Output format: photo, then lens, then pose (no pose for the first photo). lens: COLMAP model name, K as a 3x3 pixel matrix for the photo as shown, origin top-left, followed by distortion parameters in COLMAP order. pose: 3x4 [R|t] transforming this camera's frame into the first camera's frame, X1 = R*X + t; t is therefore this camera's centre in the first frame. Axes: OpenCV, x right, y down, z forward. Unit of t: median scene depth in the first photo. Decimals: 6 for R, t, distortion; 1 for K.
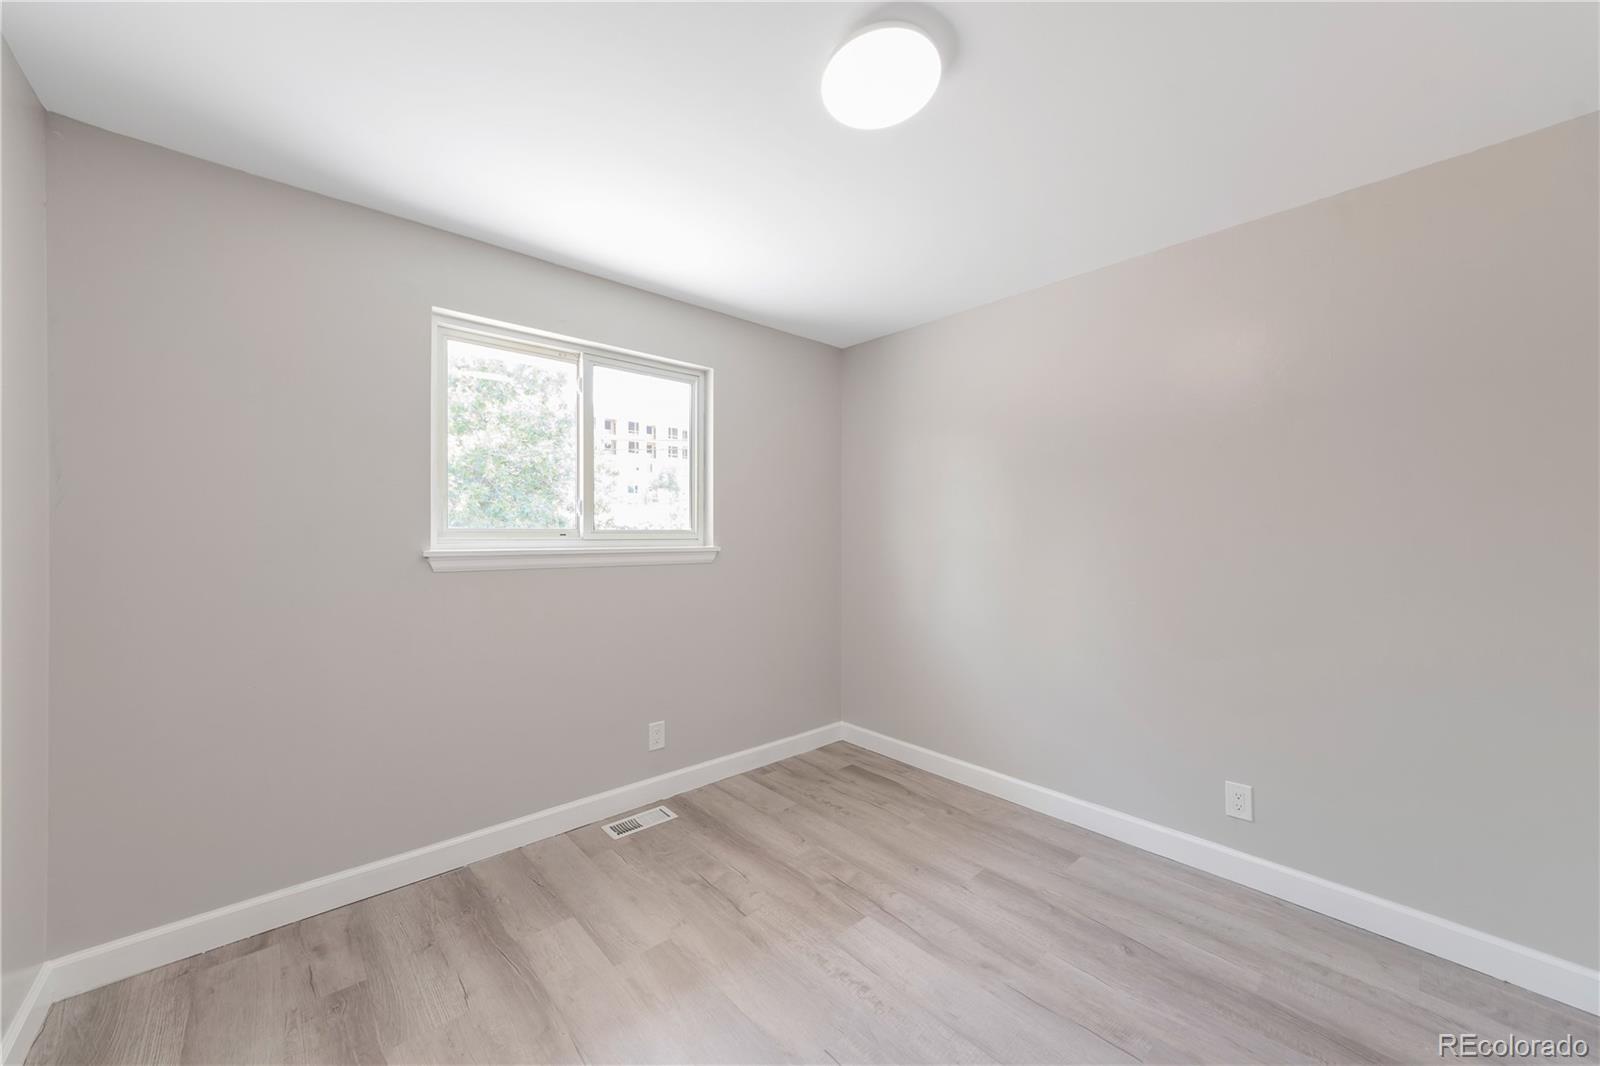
lens RADIAL K [[593.5, 0, 808.3], [0, 593.5, 536.9], [0, 0, 1]] dist [0.006590, -0.000062]
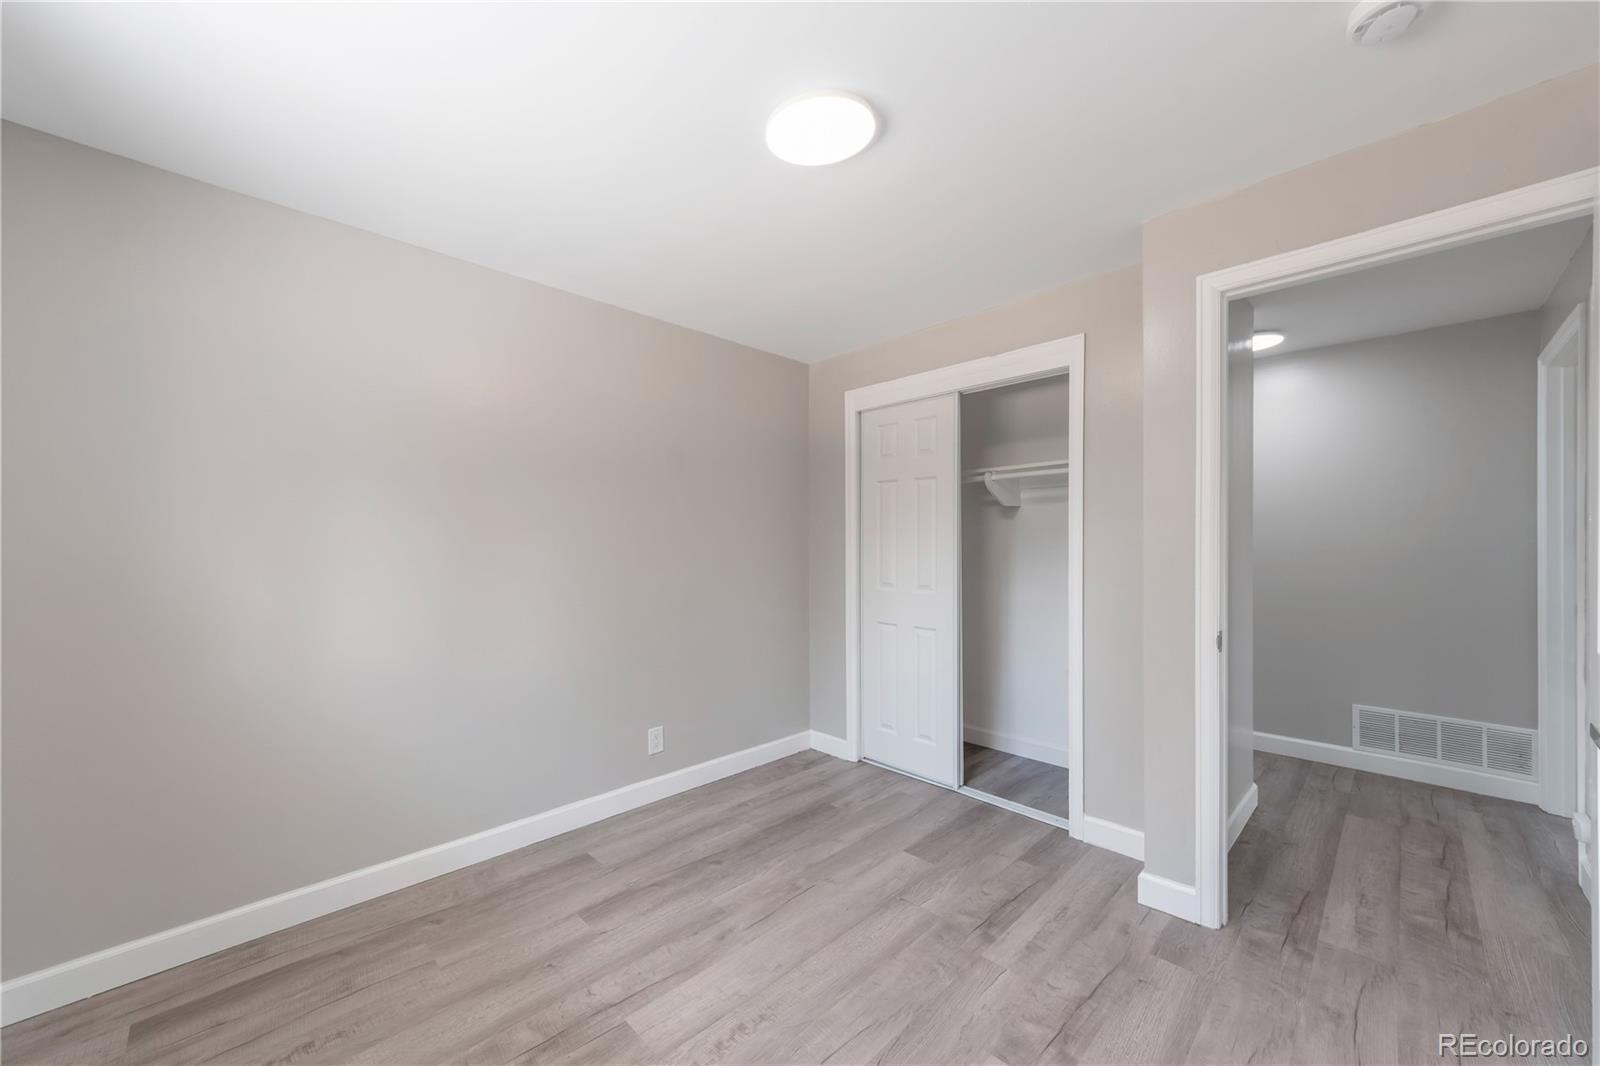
lens RADIAL K [[593.5, 0, 798.9], [0, 593.5, 541.4], [0, 0, 1]] dist [0.006590, -0.000062]
pose [[-0.021972, 0.003657, 0.999752, -0.666500], [0.009188, 0.999952, -0.003456, -0.003924], [-0.999716, 0.009110, -0.022005, 0.724149]]
